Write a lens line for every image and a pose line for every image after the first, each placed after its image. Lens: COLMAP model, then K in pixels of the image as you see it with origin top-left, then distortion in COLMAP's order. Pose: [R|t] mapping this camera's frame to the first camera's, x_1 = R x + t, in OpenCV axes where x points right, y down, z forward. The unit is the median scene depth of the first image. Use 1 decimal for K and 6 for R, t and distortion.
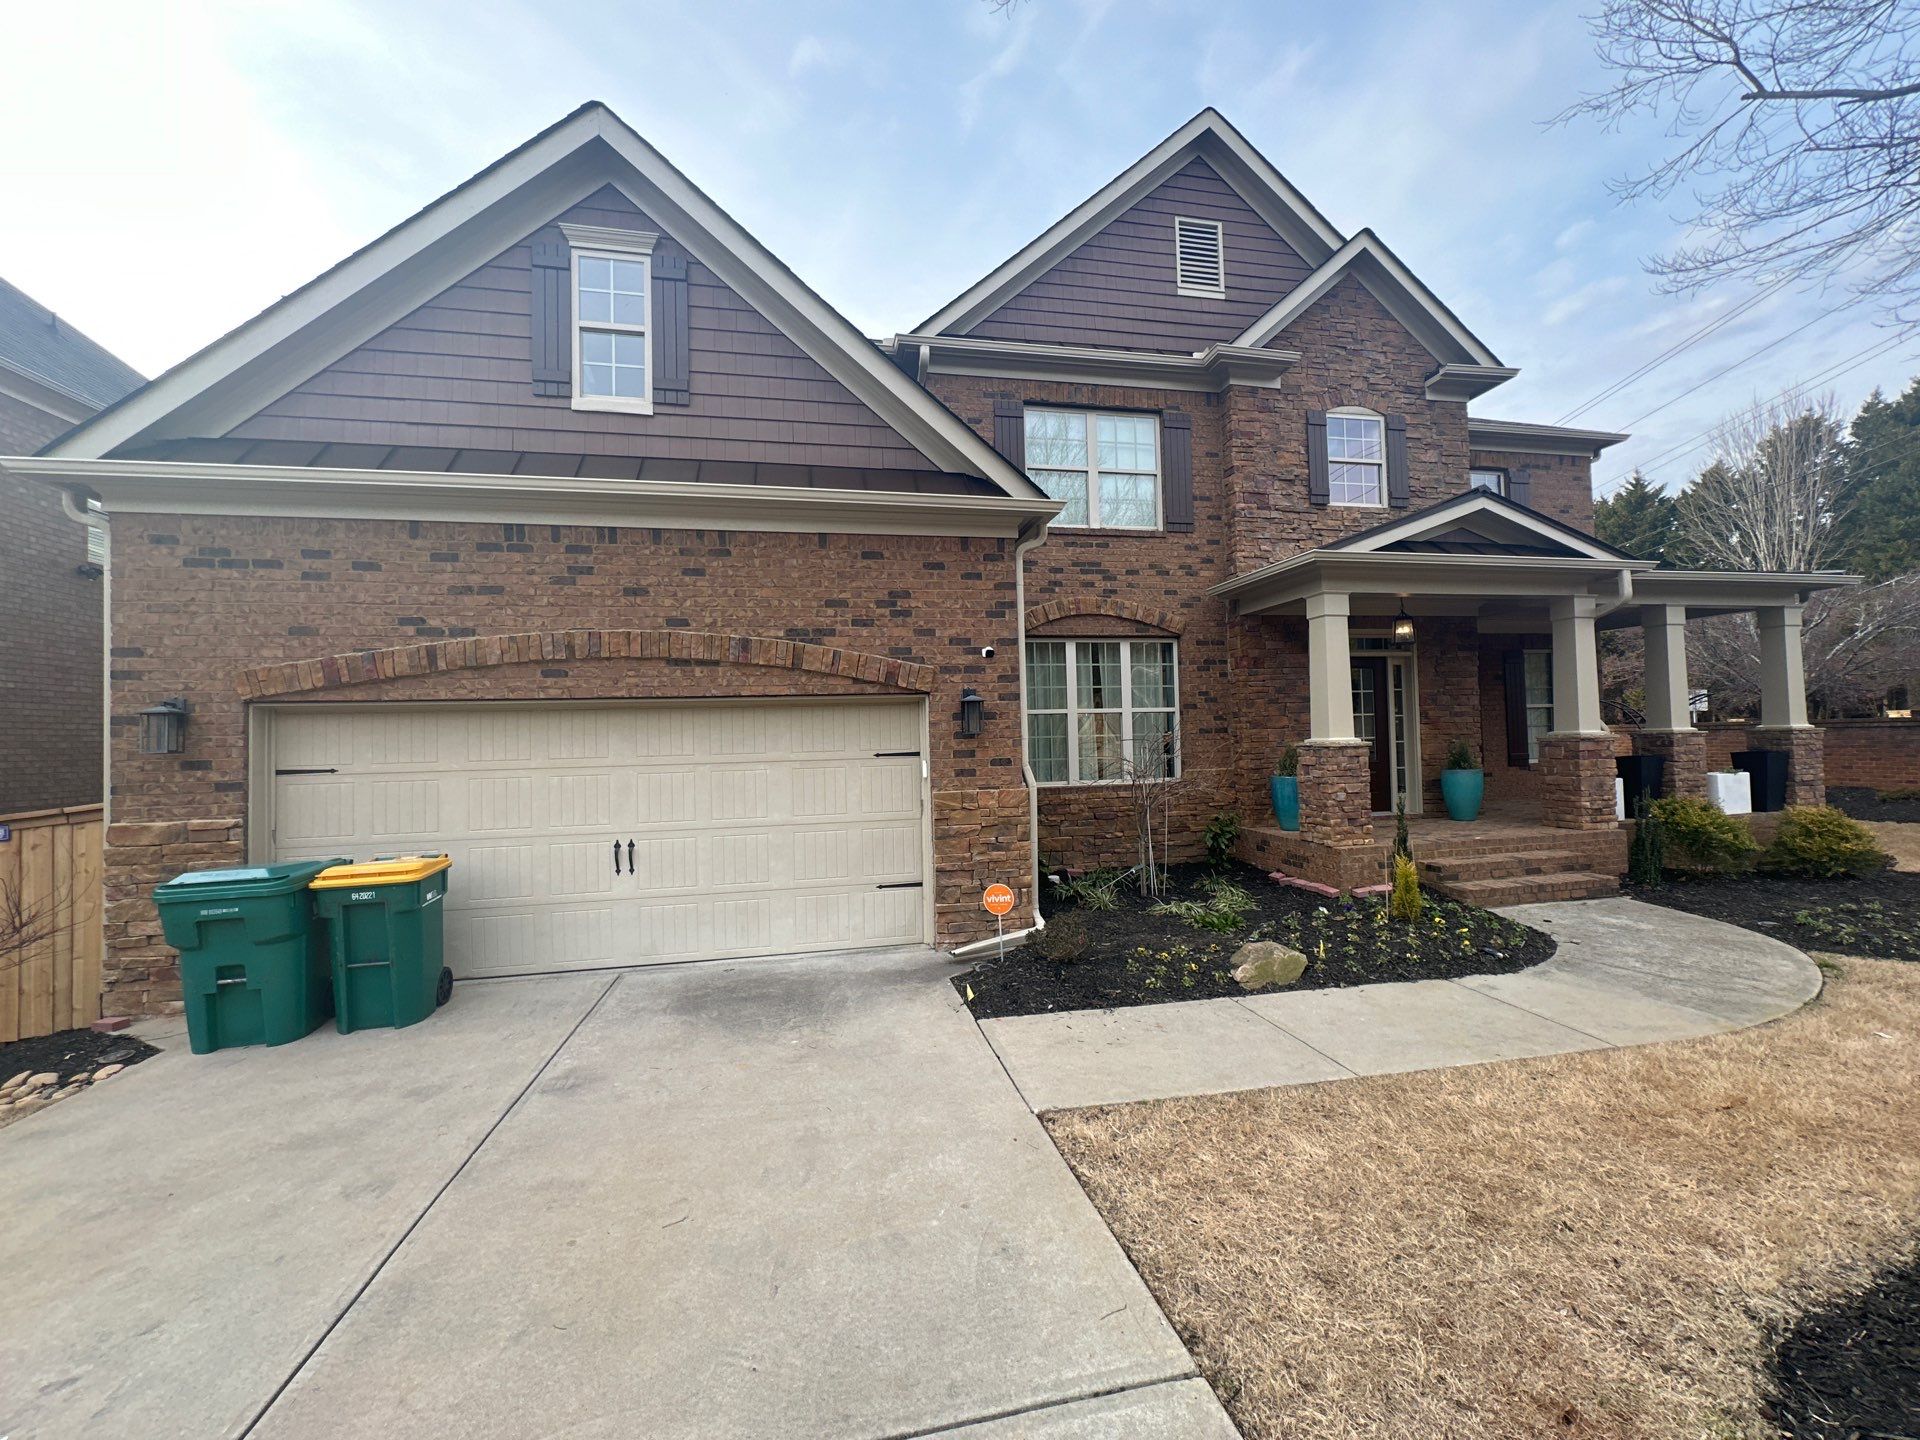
lens RADIAL K [[764.0, 0, 965.9], [0, 764.0, 721.8], [0, 0, 1]] dist [-0.002114, 0.000013]
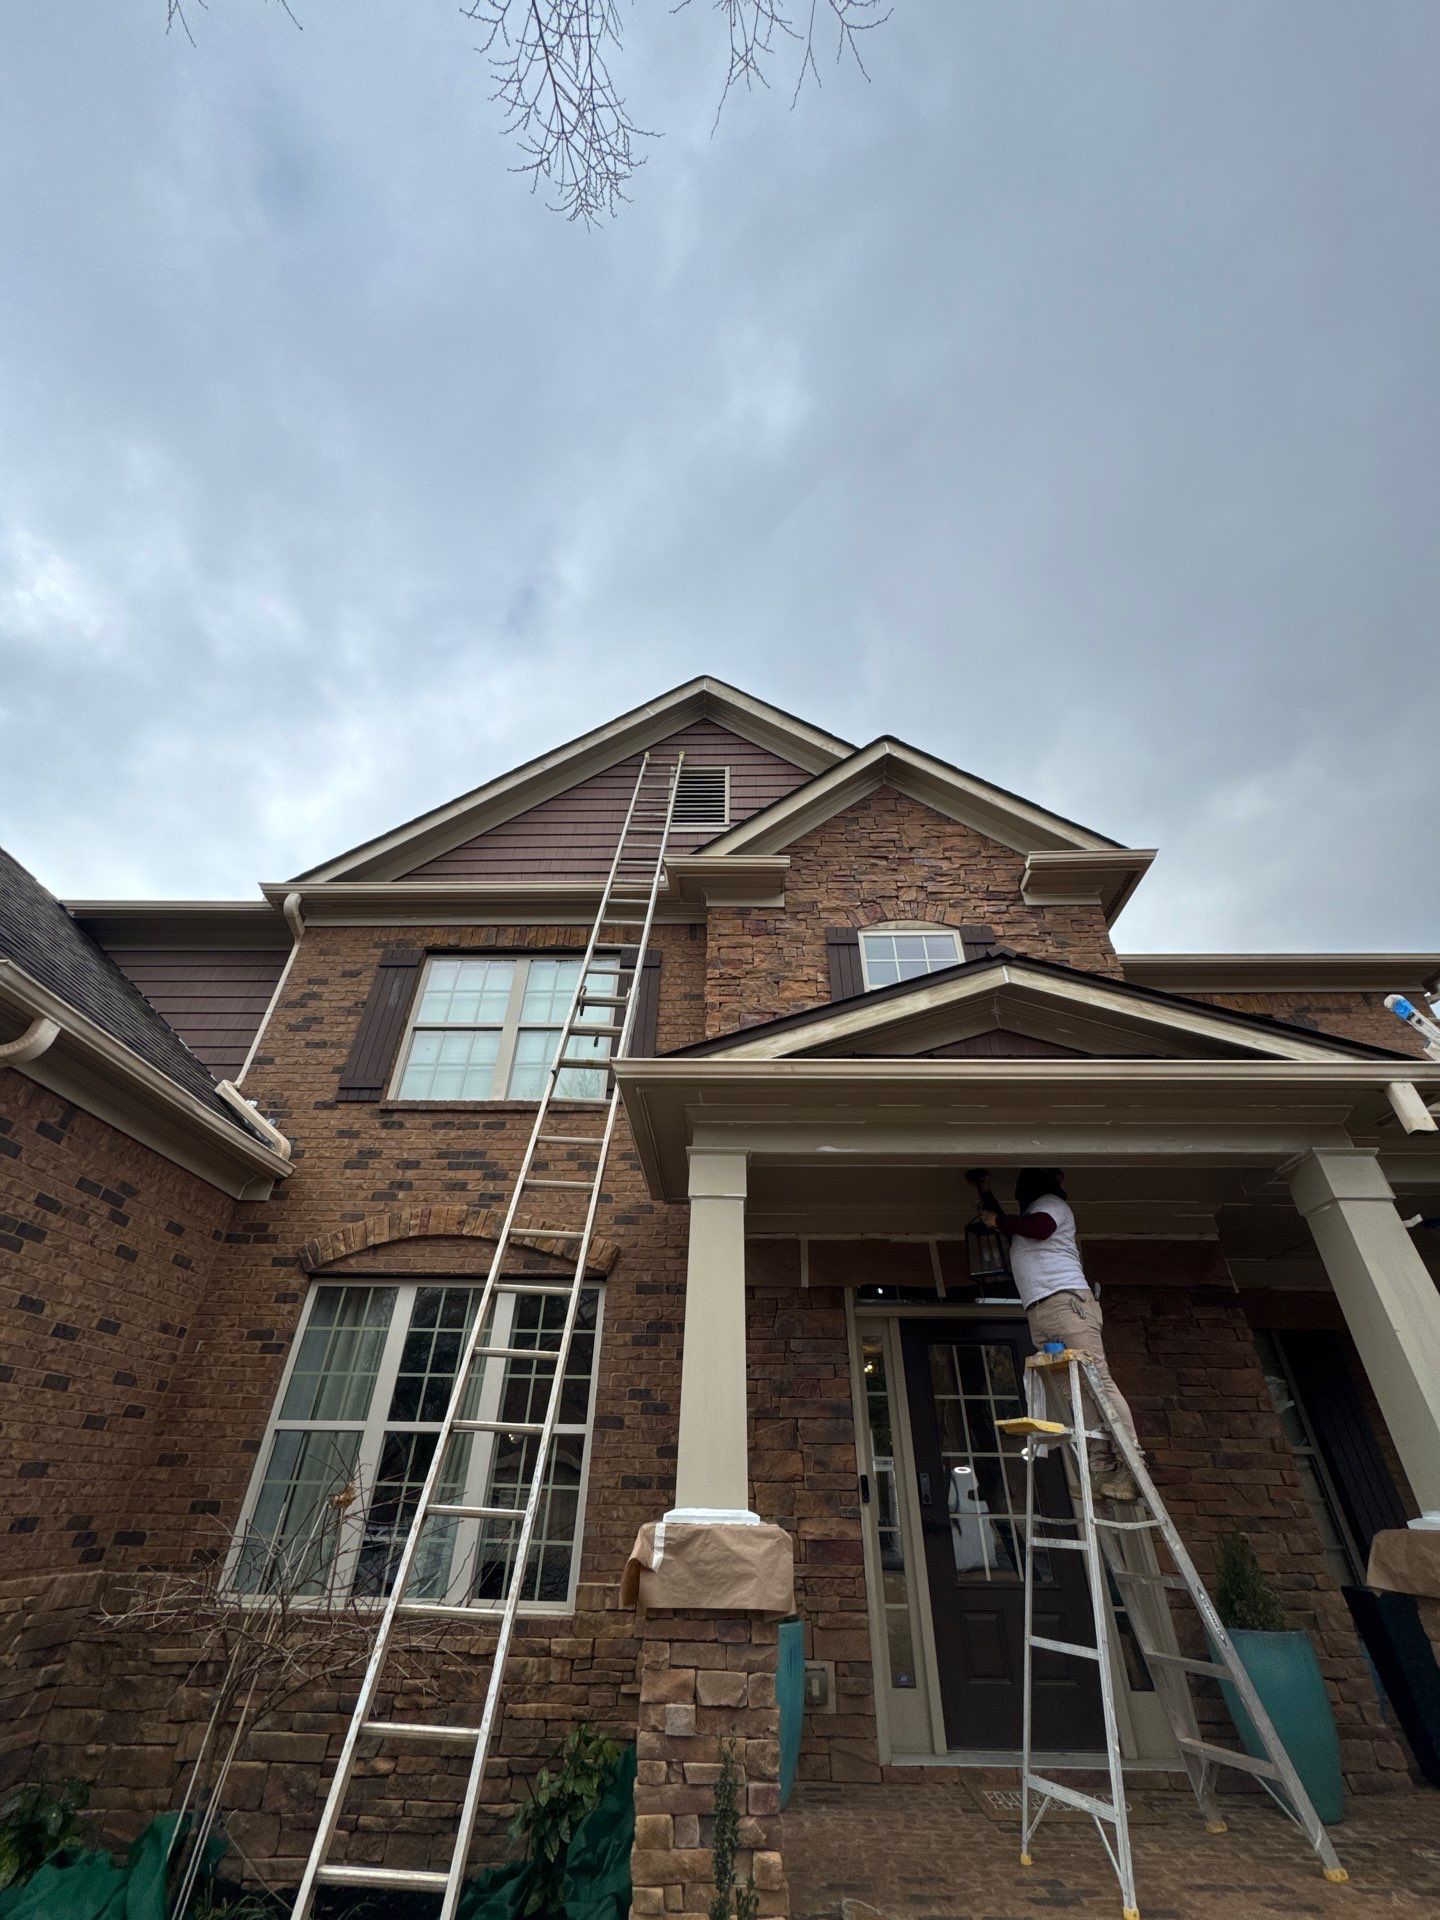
lens RADIAL K [[764.0, 0, 721.5], [0, 764.0, 959.7], [0, 0, 1]] dist [-0.002114, 0.000013]
pose [[0.973210, -0.100549, -0.206765, 0.502480], [-0.031735, 0.831948, -0.553946, 0.002399], [0.227716, 0.545667, 0.806469, 0.441833]]
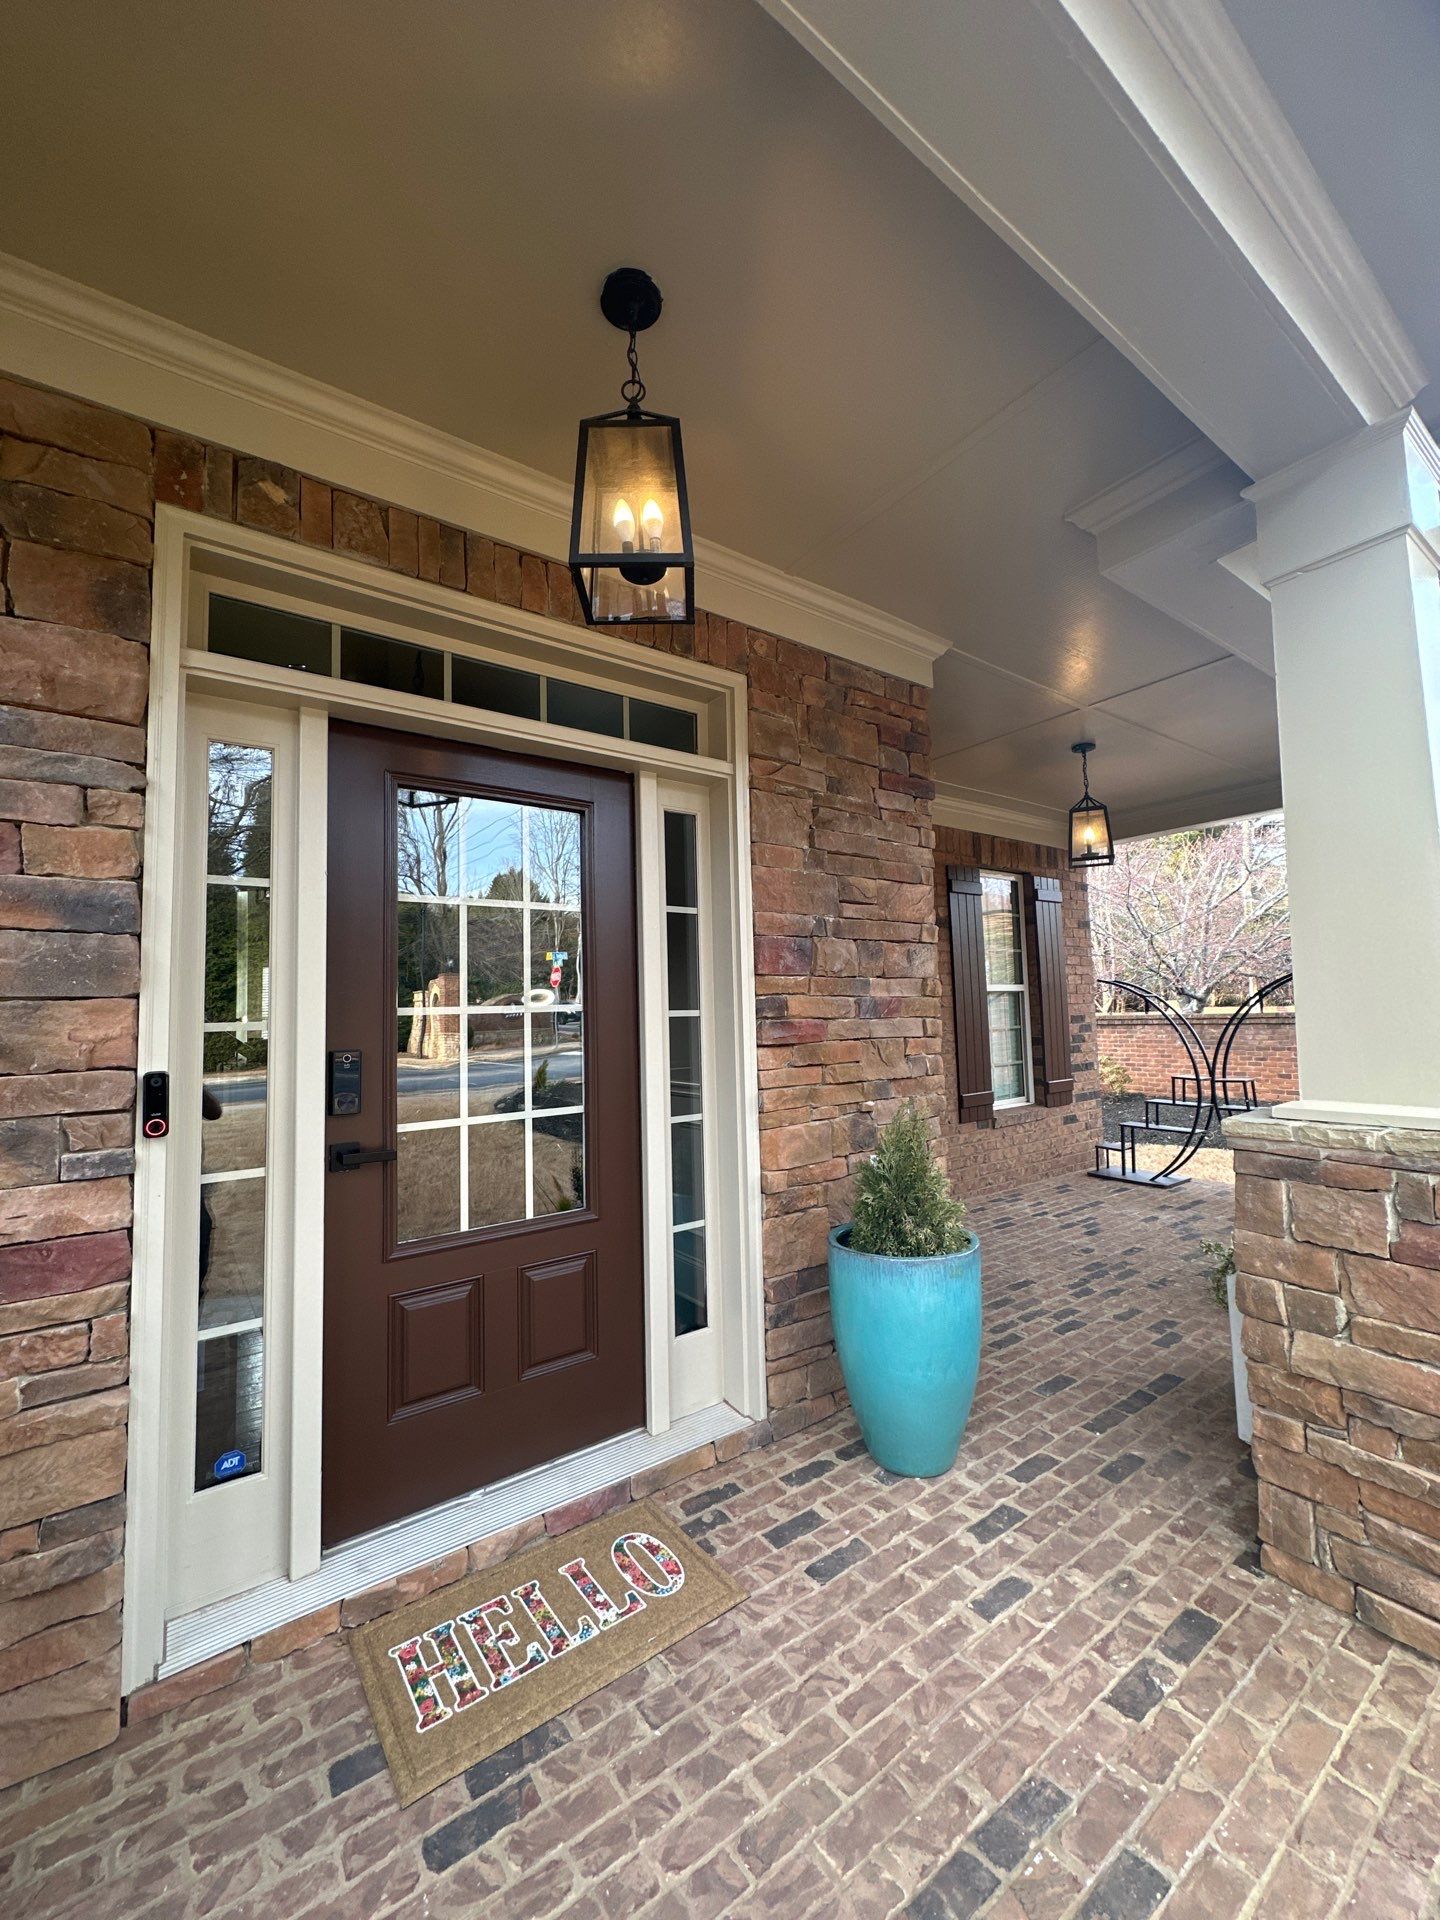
lens RADIAL K [[764.0, 0, 715.2], [0, 764.0, 956.3], [0, 0, 1]] dist [-0.002114, 0.000013]
pose [[0.915687, 0.031418, 0.400662, 0.502237], [-0.007332, 0.998080, -0.061506, -0.012152], [-0.401825, 0.053382, 0.914159, 0.809336]]
